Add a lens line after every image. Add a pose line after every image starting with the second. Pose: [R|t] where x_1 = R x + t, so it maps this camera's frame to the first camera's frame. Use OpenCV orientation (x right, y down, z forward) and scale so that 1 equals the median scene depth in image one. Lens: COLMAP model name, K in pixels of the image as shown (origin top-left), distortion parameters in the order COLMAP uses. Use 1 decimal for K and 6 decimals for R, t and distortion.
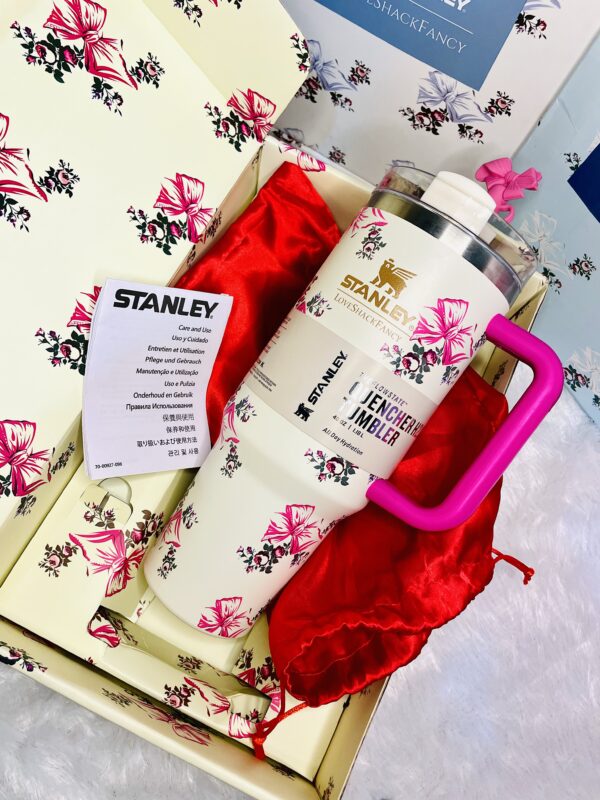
lens RADIAL K [[607.4, 0, 298.5], [0, 607.4, 403.1], [0, 0, 1]] dist [0.114507, -0.259293]
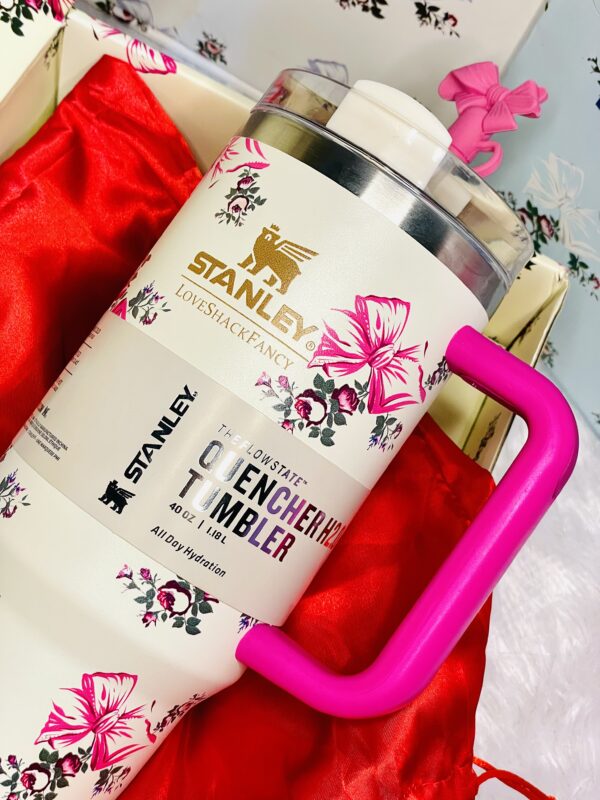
lens RADIAL K [[1236.1, 0, 300.0], [0, 1236.1, 400.0], [0, 0, 1]] dist [0.026632, -0.120556]
pose [[0.995759, 0.007893, 0.091657, 0.067532], [0.001857, 0.994386, -0.105802, 0.044256], [-0.091978, 0.105523, 0.990154, -0.113837]]
